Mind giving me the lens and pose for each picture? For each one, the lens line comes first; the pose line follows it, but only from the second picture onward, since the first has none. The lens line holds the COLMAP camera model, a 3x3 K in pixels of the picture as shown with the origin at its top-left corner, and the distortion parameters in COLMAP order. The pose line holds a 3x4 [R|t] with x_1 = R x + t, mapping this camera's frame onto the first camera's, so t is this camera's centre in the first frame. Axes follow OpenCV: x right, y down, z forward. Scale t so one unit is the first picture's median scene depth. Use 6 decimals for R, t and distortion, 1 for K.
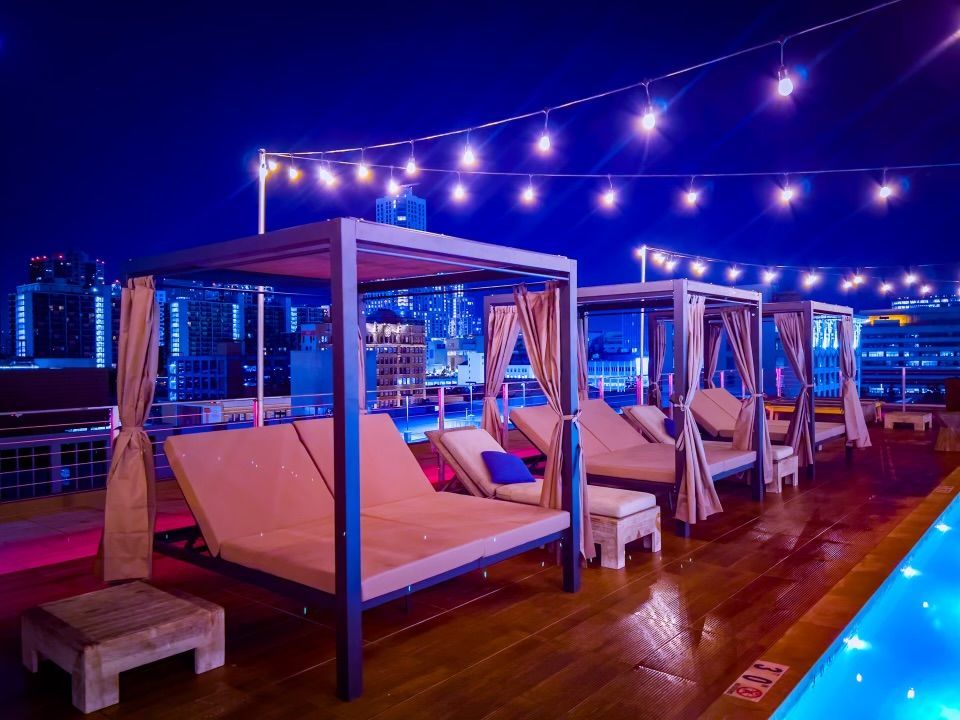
lens RADIAL K [[713.8, 0, 475.7], [0, 713.8, 369.4], [0, 0, 1]] dist [0.100568, -0.169926]
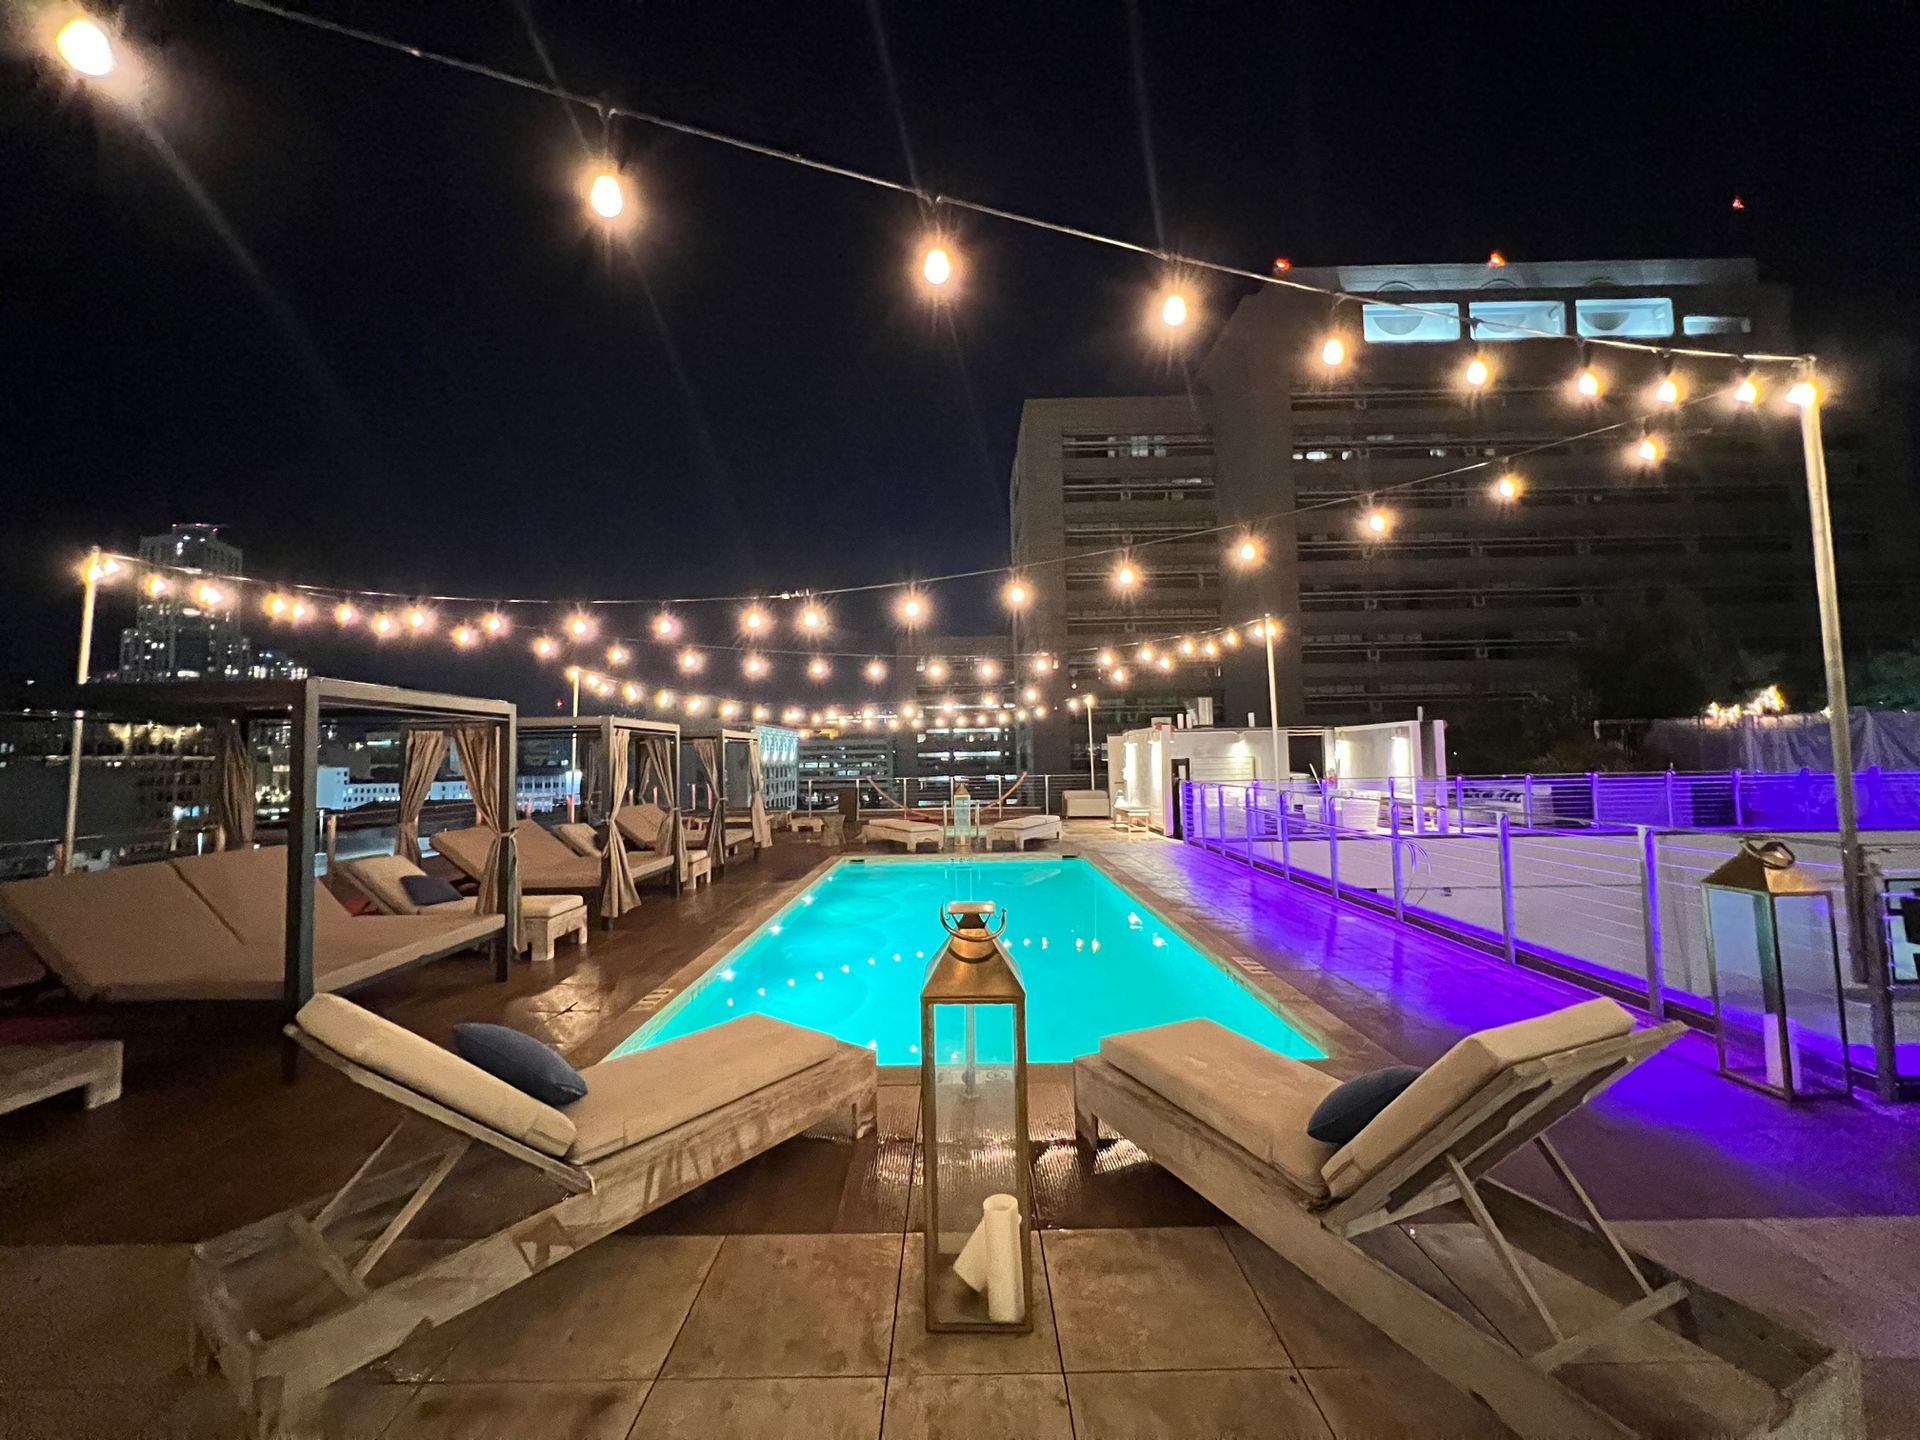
lens RADIAL K [[767.1, 0, 954.8], [0, 767.1, 716.6], [0, 0, 1]] dist [-0.000098, 0.000008]
pose [[0.772727, 0.032149, 0.633924, -0.068679], [0.022176, 0.996739, -0.077580, -0.008371], [-0.634351, 0.074006, 0.769495, -0.300348]]
